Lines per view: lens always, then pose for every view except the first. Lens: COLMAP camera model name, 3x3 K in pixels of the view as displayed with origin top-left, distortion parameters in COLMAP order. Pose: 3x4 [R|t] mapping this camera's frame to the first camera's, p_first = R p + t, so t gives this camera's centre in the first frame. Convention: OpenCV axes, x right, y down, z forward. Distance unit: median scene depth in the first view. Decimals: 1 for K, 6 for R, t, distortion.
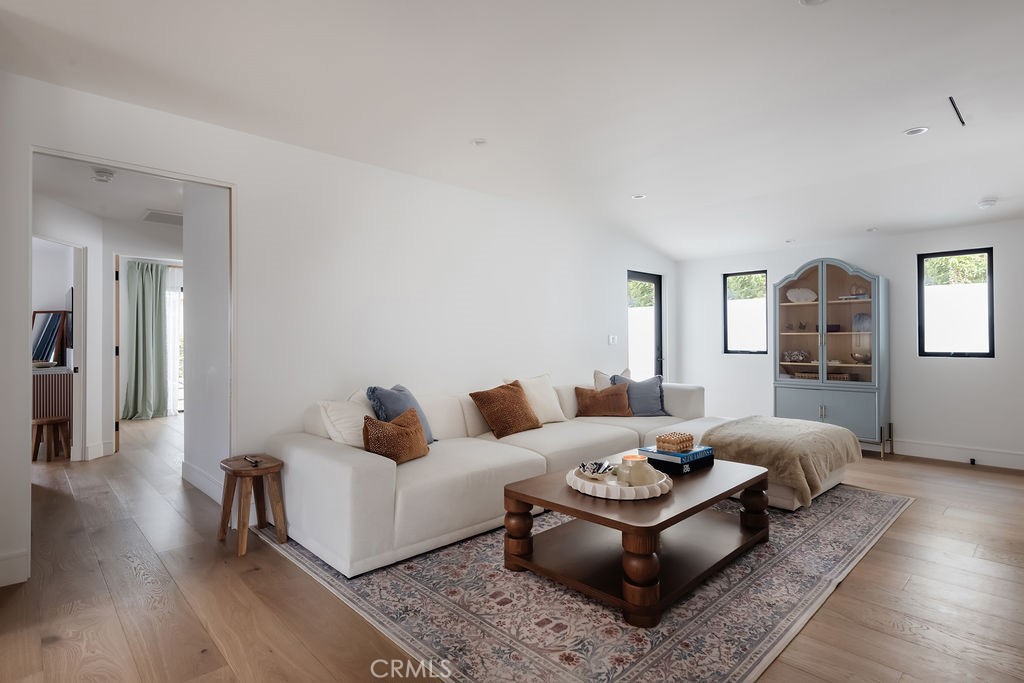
lens RADIAL K [[523.4, 0, 512.5], [0, 523.4, 335.5], [0, 0, 1]] dist [0.000412, 0.000020]
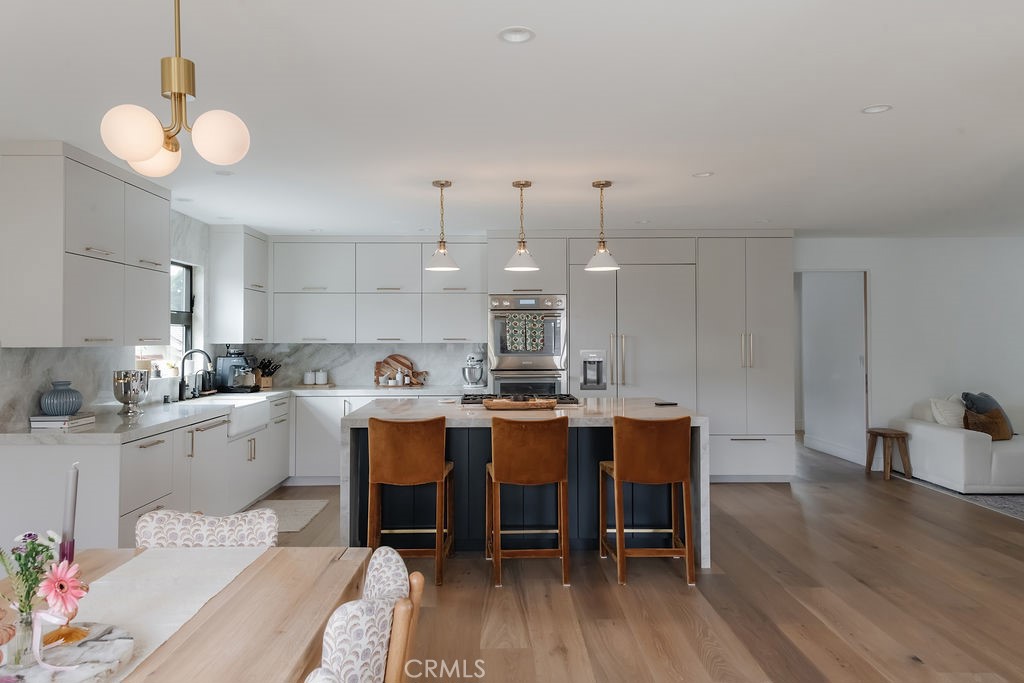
lens RADIAL K [[692.1, 0, 507.8], [0, 692.1, 337.9], [0, 0, 1]] dist [0.027456, -0.013247]
pose [[0.739534, 0.000355, -0.673119, 0.125082], [-0.003939, 0.999985, -0.003801, -0.051182], [0.673107, 0.005463, 0.739525, -1.523252]]
